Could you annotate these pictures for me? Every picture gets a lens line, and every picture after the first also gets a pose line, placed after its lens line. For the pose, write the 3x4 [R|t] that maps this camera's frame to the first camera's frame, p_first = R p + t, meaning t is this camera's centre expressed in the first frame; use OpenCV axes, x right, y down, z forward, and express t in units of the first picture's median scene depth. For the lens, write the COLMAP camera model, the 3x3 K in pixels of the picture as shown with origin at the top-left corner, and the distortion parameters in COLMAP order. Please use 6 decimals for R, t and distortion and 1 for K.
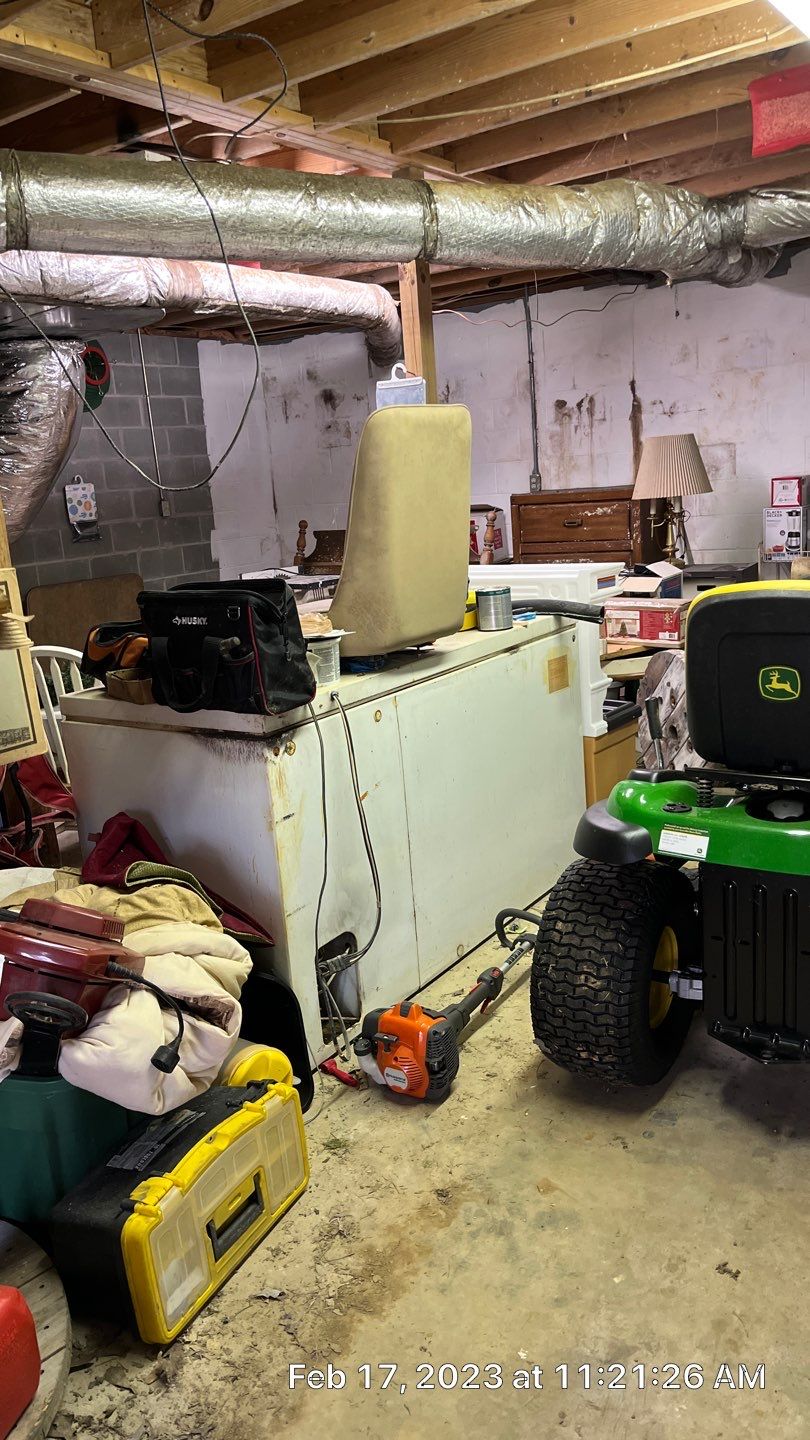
lens RADIAL K [[1071.4, 0, 405.0], [0, 1071.4, 720.0], [0, 0, 1]] dist [0.080152, -0.100580]
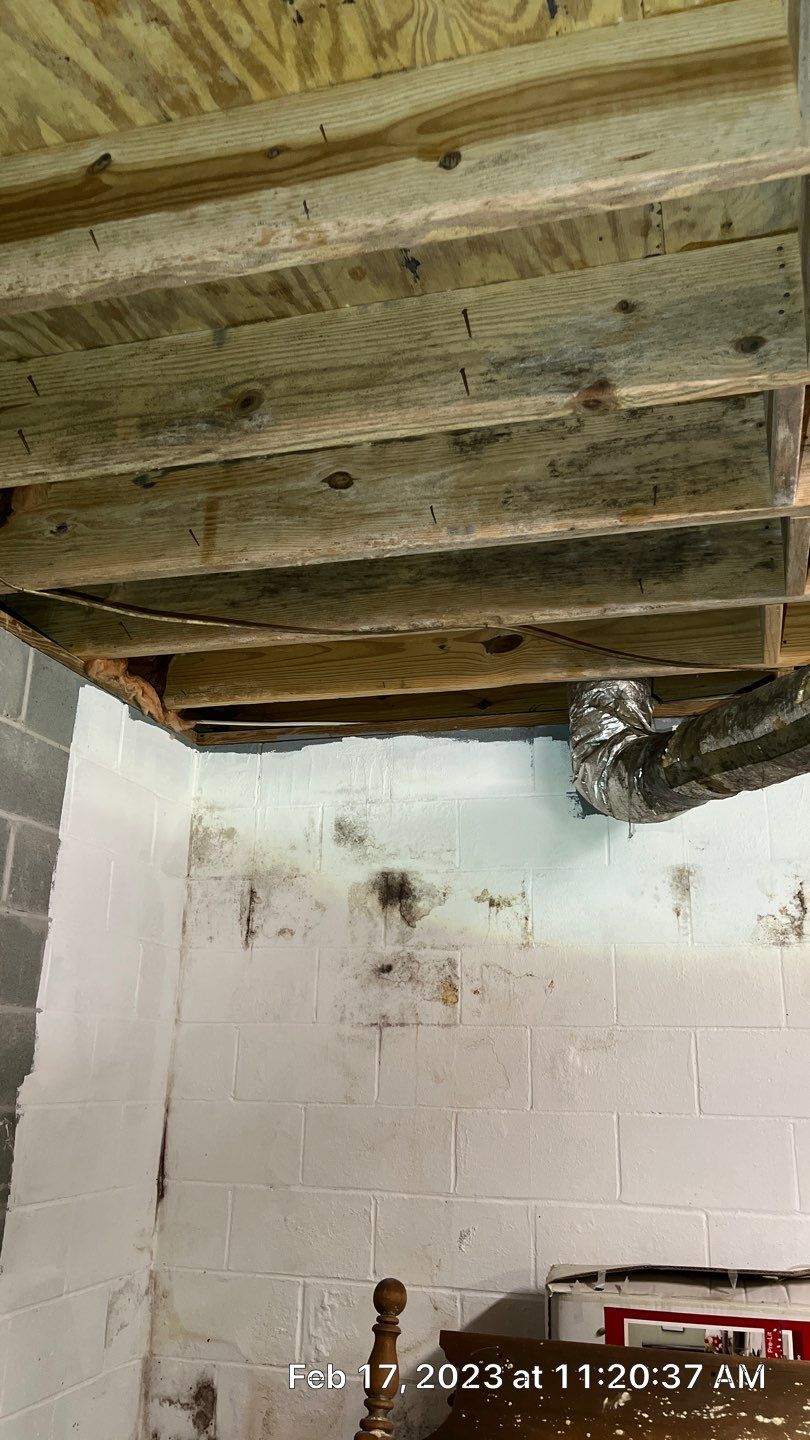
lens RADIAL K [[1073.2, 0, 405.0], [0, 1073.2, 720.0], [0, 0, 1]] dist [0.009231, 0.002042]
pose [[0.935160, 0.189071, 0.299547, -0.189745], [-0.005860, 0.853780, -0.520602, -0.155706], [-0.354178, 0.485090, 0.799528, 0.670300]]
